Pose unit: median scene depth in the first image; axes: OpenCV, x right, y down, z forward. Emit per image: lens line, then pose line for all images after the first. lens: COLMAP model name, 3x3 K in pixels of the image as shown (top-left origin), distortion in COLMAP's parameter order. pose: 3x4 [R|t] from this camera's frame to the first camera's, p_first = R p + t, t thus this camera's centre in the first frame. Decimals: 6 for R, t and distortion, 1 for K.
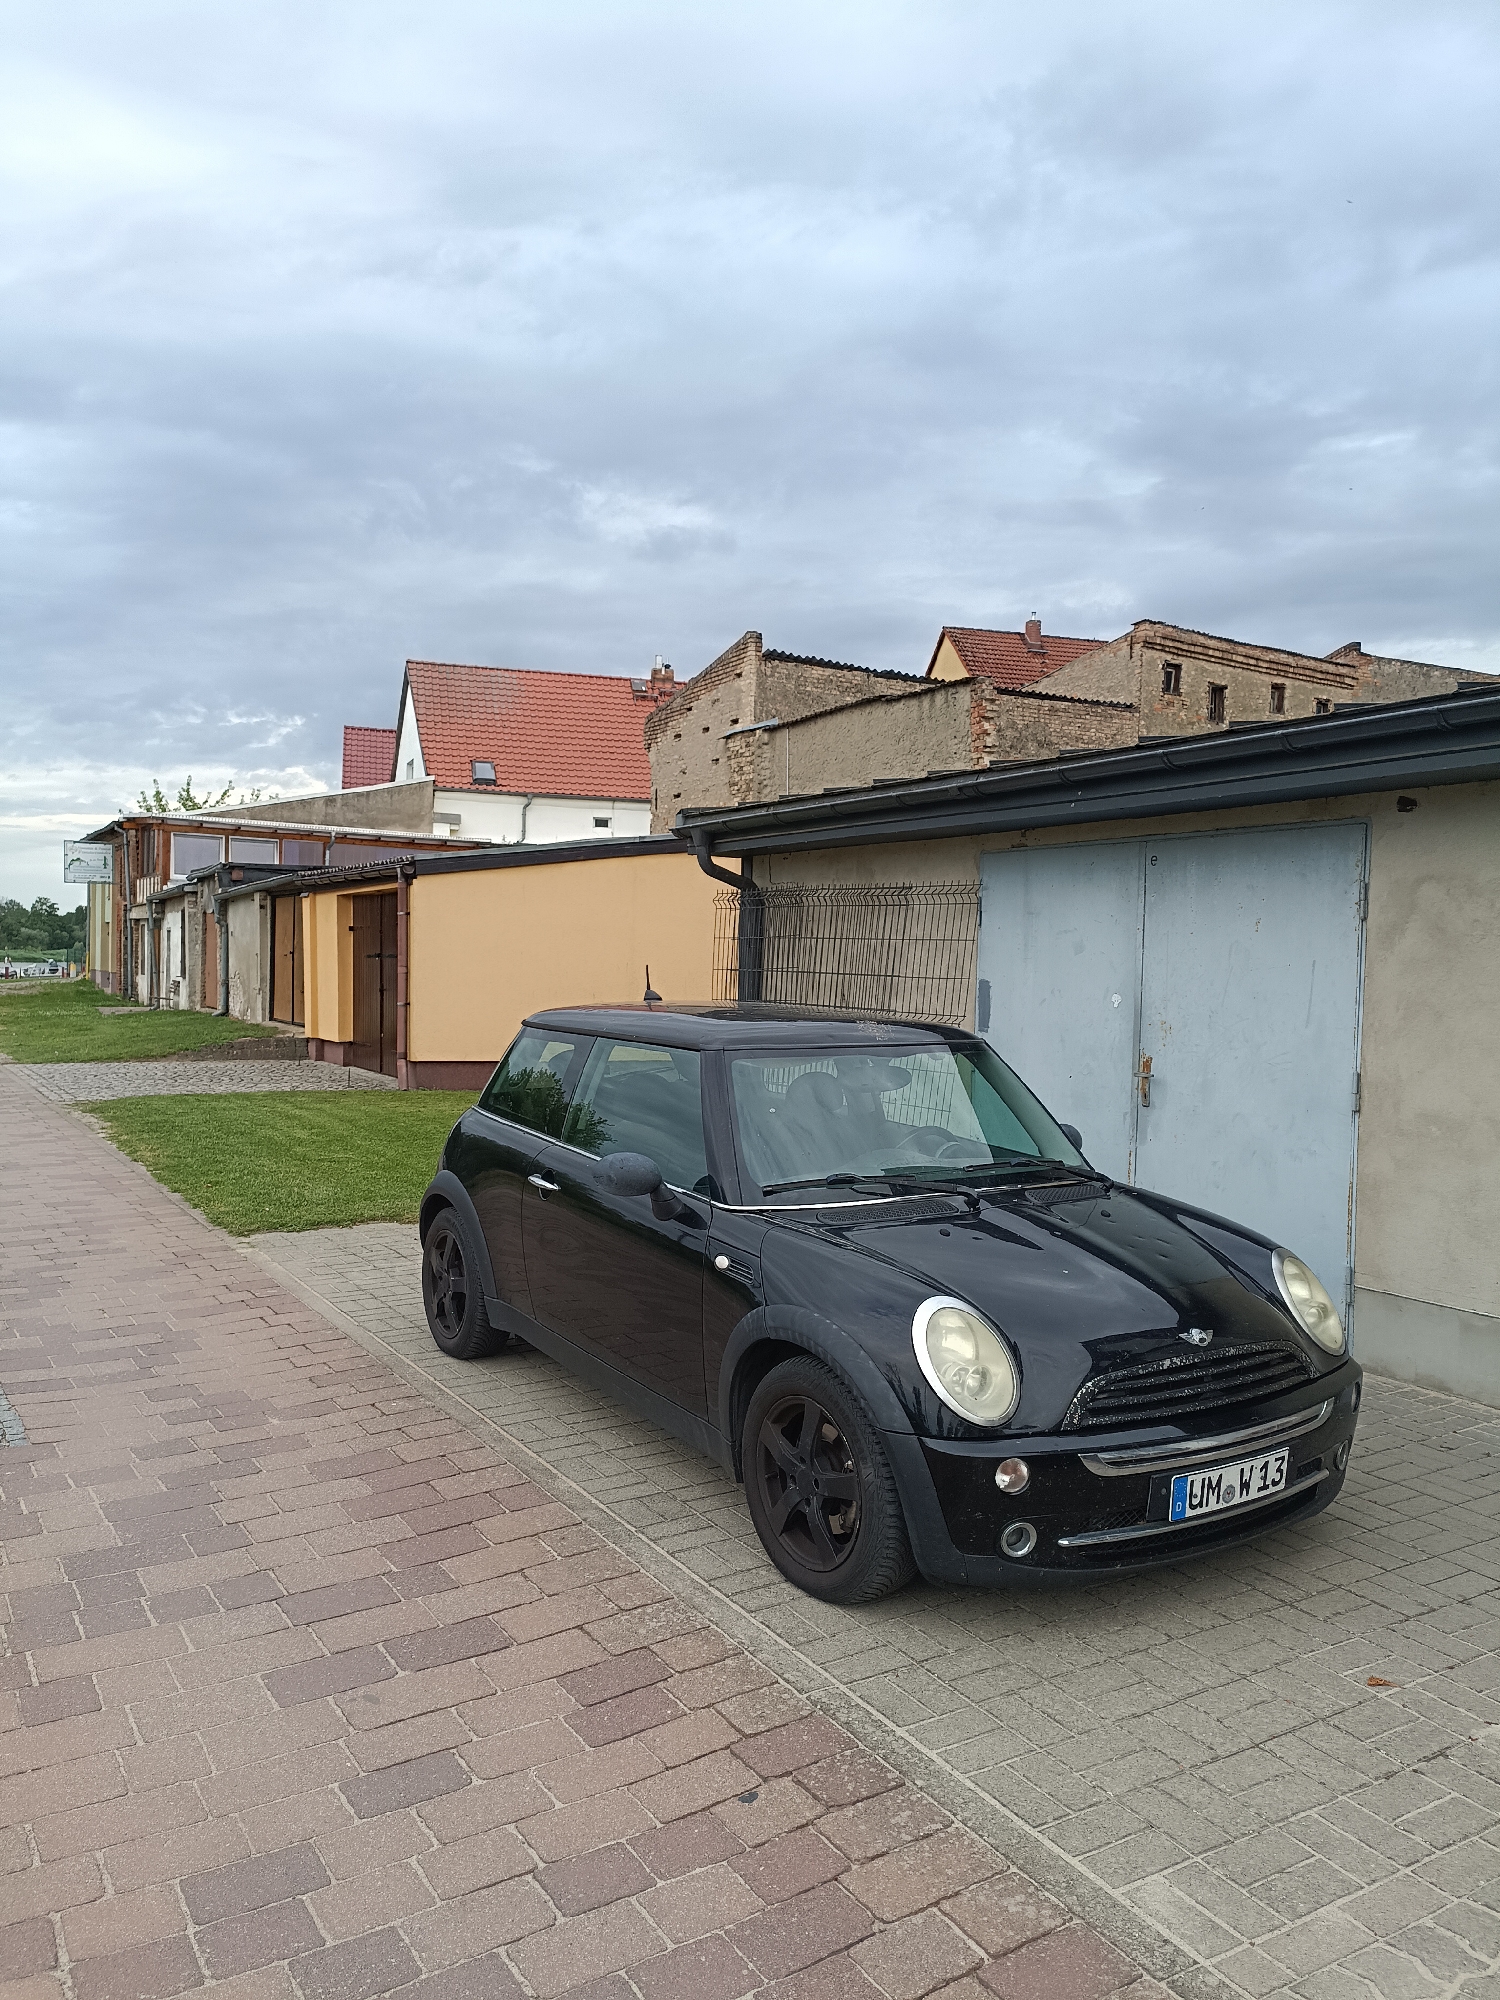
lens RADIAL K [[1493.2, 0, 743.6], [0, 1493.2, 995.6], [0, 0, 1]] dist [0.037328, -0.033741]
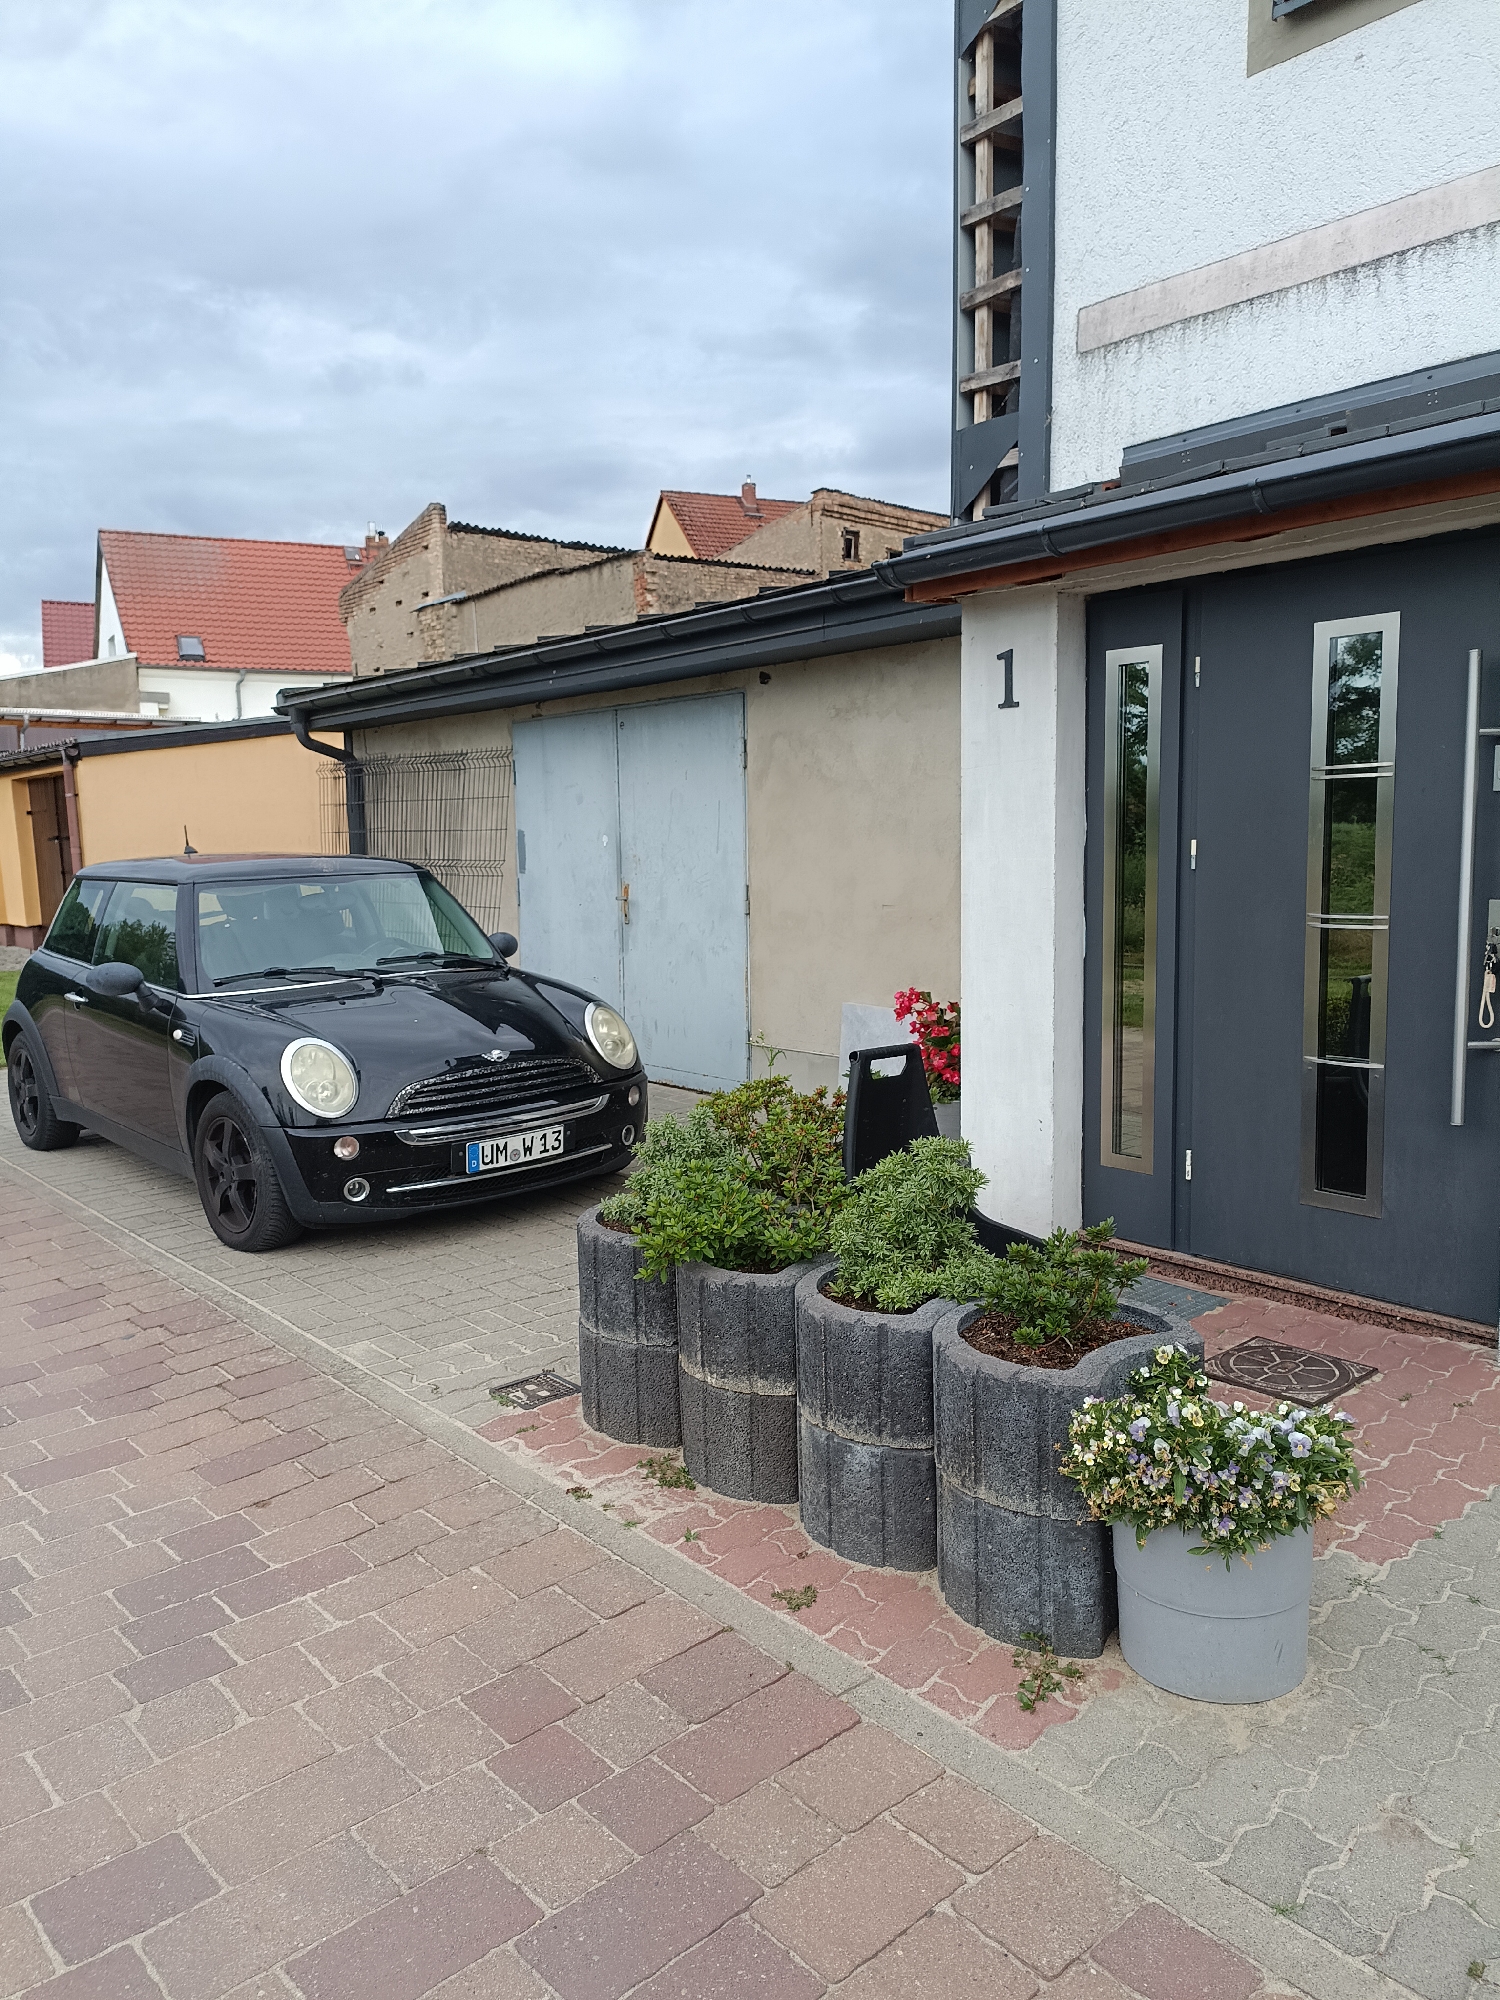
lens RADIAL K [[1493.2, 0, 756.3], [0, 1493.2, 997.6], [0, 0, 1]] dist [0.037328, -0.033741]
pose [[0.986177, -0.059863, 0.154505, 0.130864], [0.045959, 0.994694, 0.092046, 0.018612], [-0.159195, -0.083673, 0.983695, -0.191334]]
